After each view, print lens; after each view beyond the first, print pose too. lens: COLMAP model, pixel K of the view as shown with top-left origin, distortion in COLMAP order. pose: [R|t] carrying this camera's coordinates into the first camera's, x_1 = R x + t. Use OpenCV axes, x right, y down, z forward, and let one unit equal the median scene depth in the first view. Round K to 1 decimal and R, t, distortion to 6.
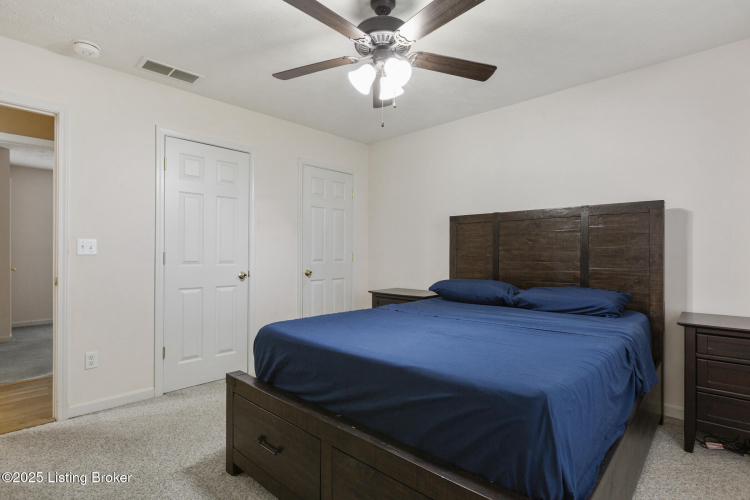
lens RADIAL K [[372.5, 0, 375.0], [0, 372.5, 250.0], [0, 0, 1]] dist [0.000306, 0.000144]
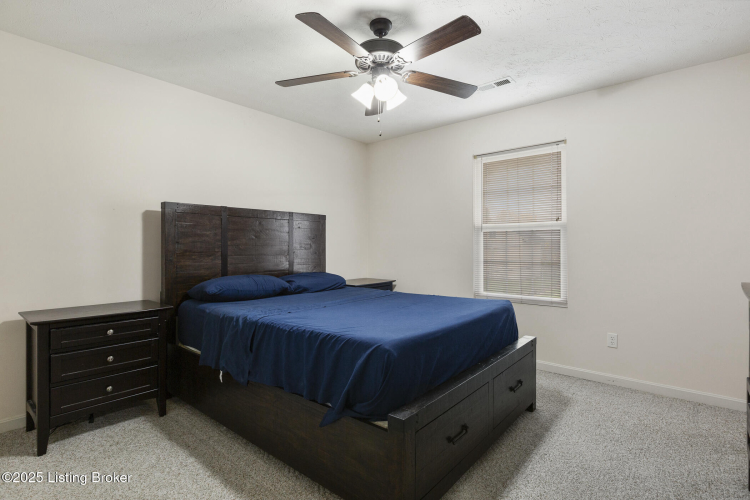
lens RADIAL K [[372.5, 0, 375.0], [0, 372.5, 250.0], [0, 0, 1]] dist [0.000306, 0.000144]
pose [[-0.039277, 0.000105, 0.999228, -0.662572], [-0.001549, 0.999999, -0.000166, 0.013191], [-0.999227, -0.001555, -0.039277, 0.655247]]
